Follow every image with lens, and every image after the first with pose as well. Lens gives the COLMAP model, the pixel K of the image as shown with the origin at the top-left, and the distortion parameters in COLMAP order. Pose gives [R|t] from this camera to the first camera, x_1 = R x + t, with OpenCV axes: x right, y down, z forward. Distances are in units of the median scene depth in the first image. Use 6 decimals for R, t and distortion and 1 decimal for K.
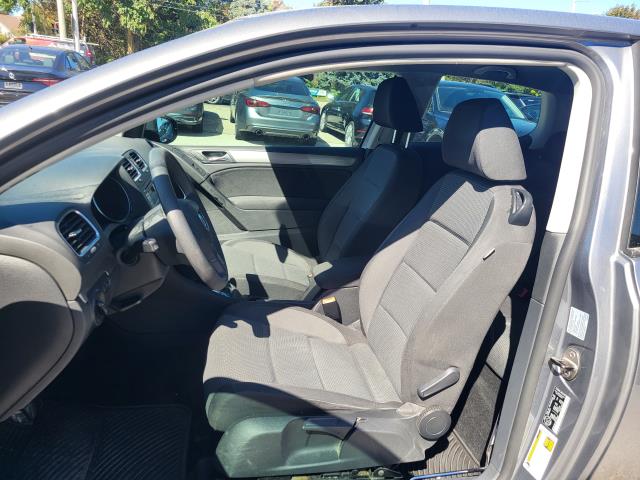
lens RADIAL K [[493.9, 0, 319.4], [0, 493.9, 241.1], [0, 0, 1]] dist [0.041354, -0.023920]
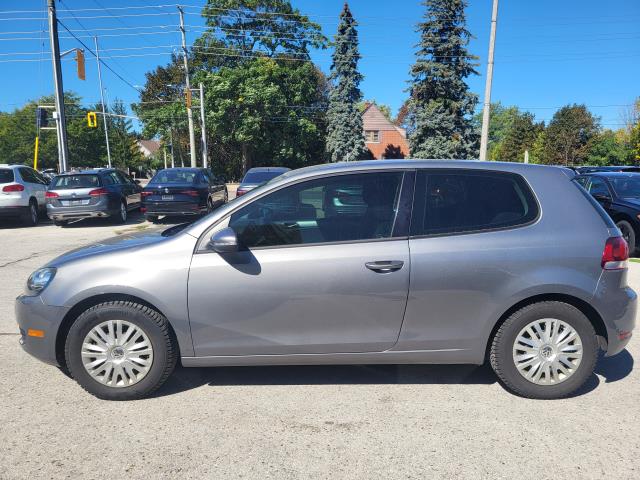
lens RADIAL K [[493.9, 0, 317.4], [0, 493.9, 242.6], [0, 0, 1]] dist [0.041354, -0.023920]
pose [[0.975980, -0.063313, -0.208458, 0.066017], [0.027738, 0.985166, -0.169350, 0.049703], [0.216088, 0.159500, 0.963258, -0.185408]]
